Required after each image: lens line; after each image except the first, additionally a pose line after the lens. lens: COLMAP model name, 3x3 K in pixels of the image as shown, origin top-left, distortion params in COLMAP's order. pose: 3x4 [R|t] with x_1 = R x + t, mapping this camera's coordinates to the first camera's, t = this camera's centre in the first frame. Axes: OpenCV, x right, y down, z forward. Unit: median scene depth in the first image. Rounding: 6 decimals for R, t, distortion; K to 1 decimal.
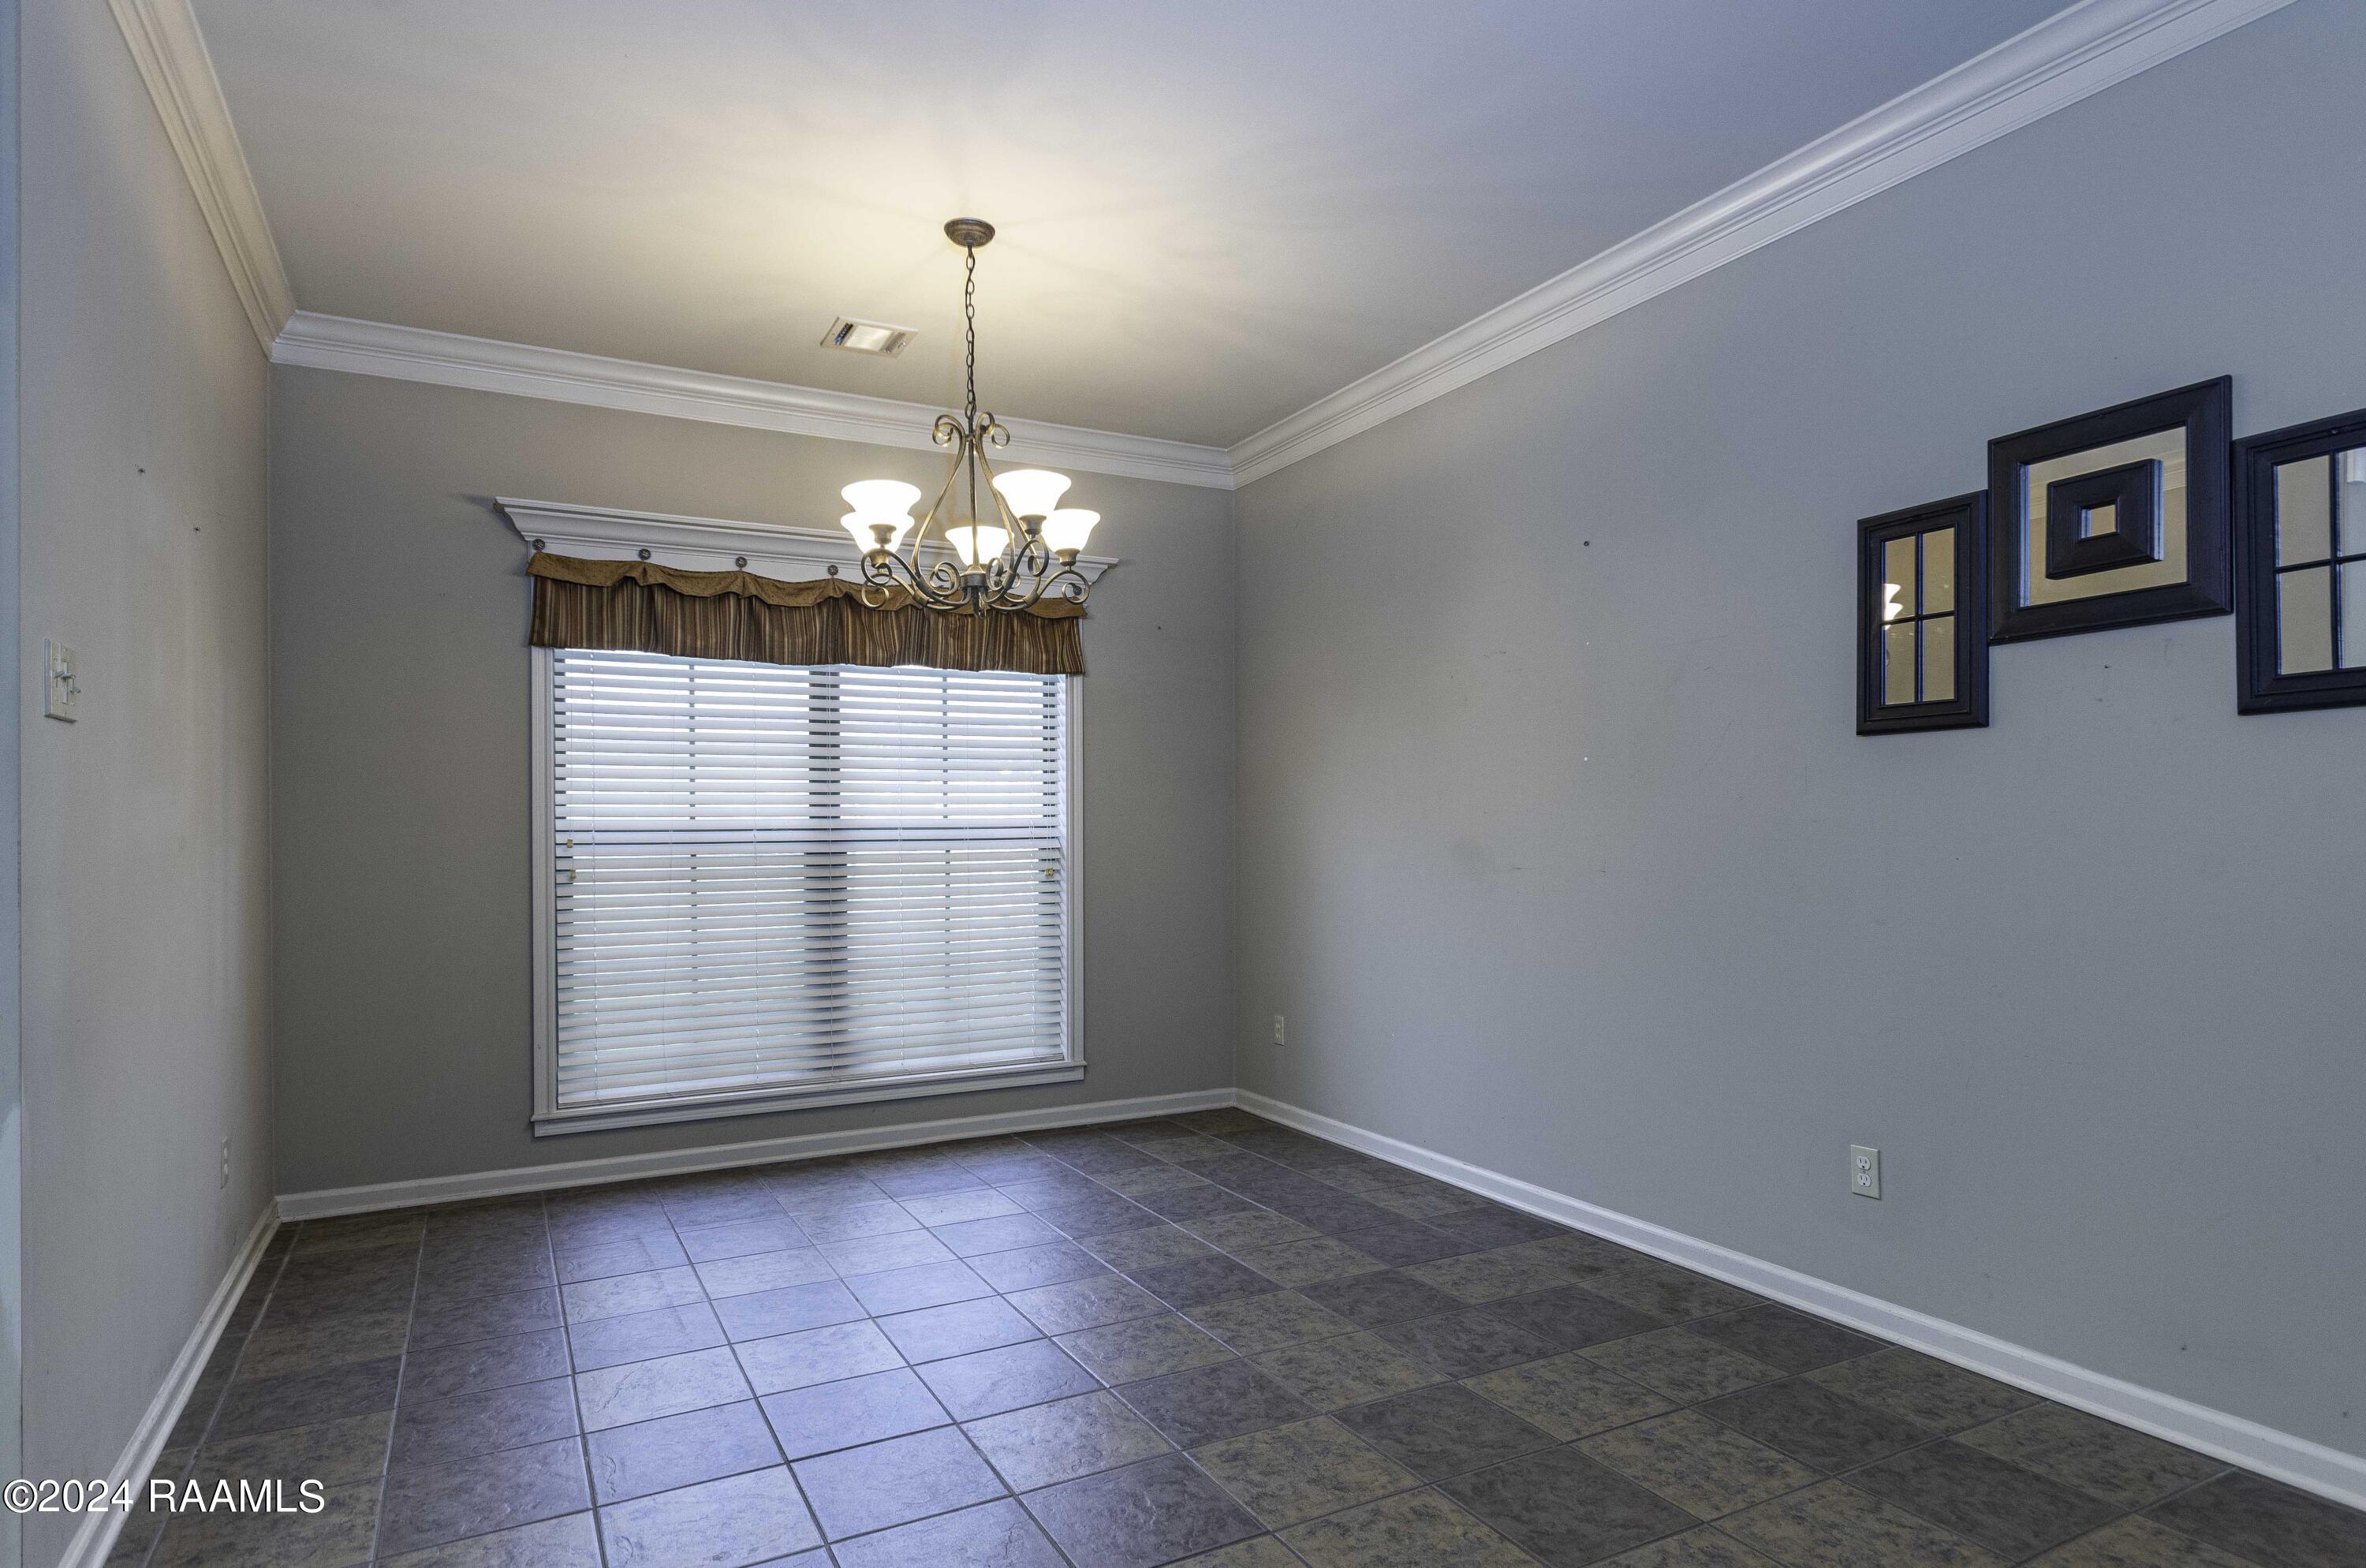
lens RADIAL K [[1305.8, 0, 1194.6], [0, 1305.8, 821.7], [0, 0, 1]] dist [0.000446, 0.000256]
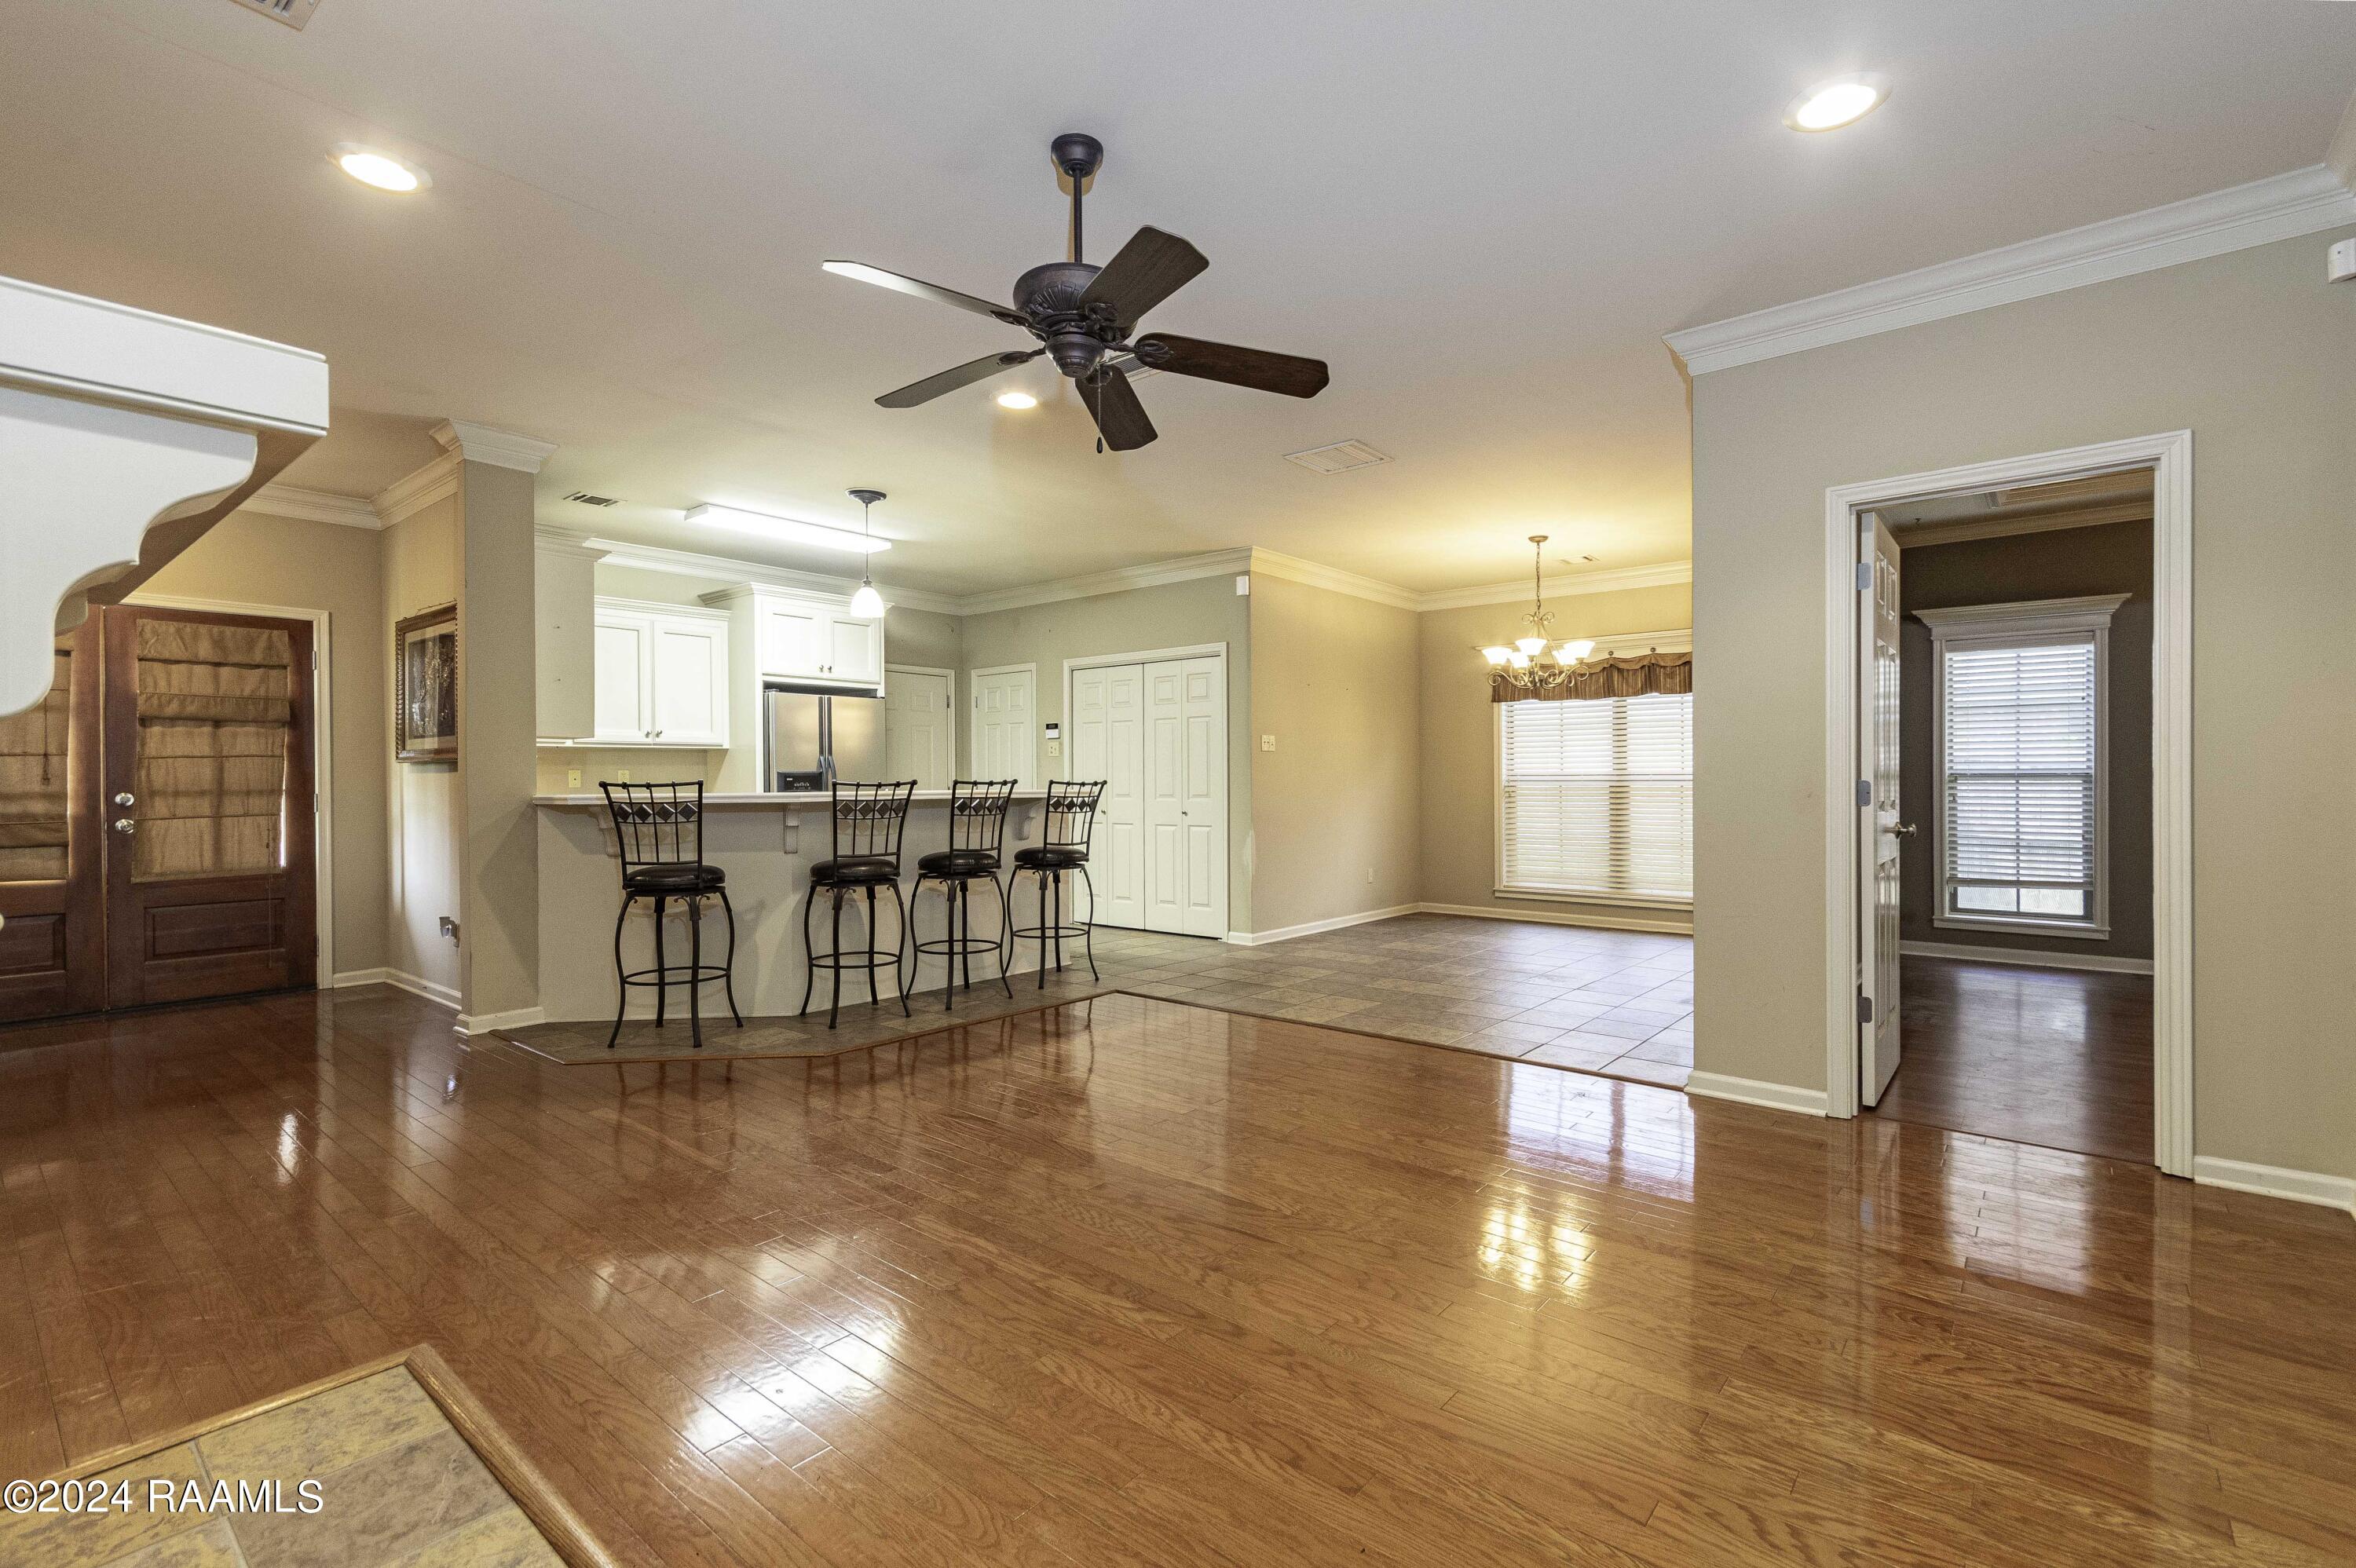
lens RADIAL K [[1058.3, 0, 1187.9], [0, 1058.3, 785.9], [0, 0, 1]] dist [0.002879, 0.000405]
pose [[0.386043, 0.014196, -0.922372, 1.098498], [0.006119, 0.999820, 0.017950, -0.012640], [0.922461, -0.012574, 0.385887, -0.317208]]
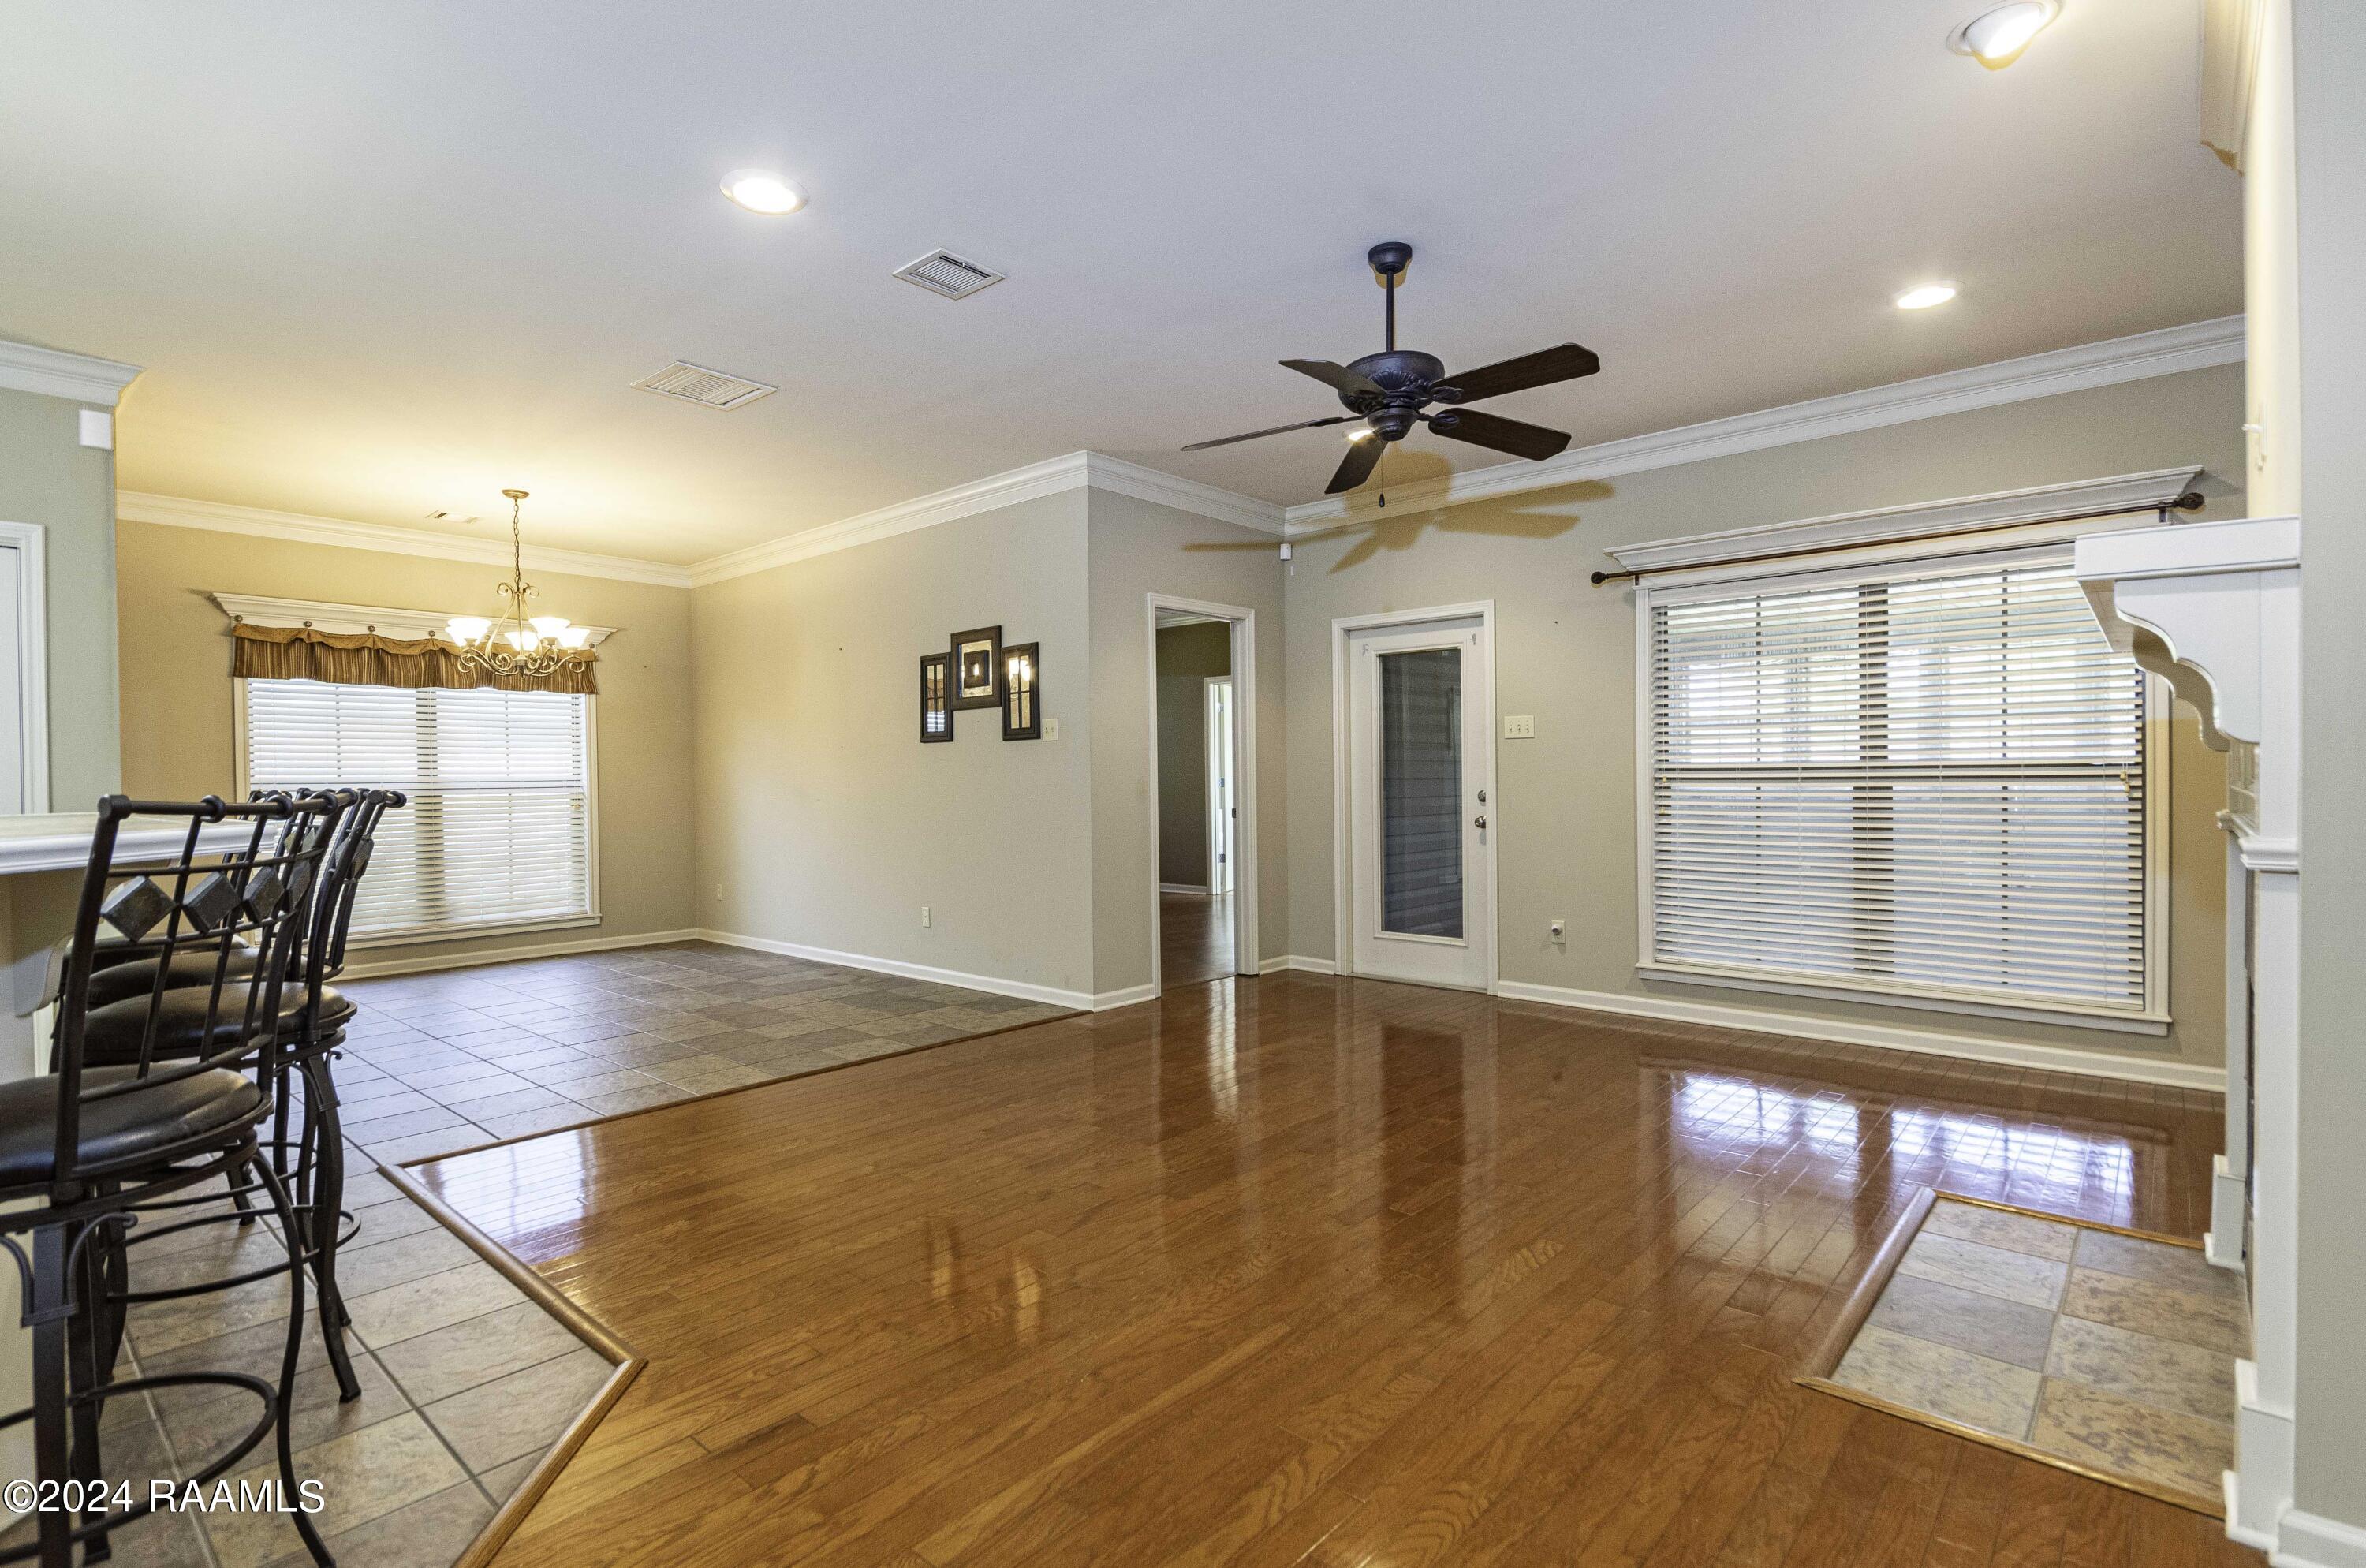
lens RADIAL K [[1108.2, 0, 1182.6], [0, 1108.2, 790.5], [0, 0, 1]] dist [-0.001803, -0.001379]
pose [[0.934965, -0.003975, 0.354718, 0.142258], [-0.002393, 0.999844, 0.017514, -0.012108], [-0.354732, -0.017224, 0.934809, -0.784415]]
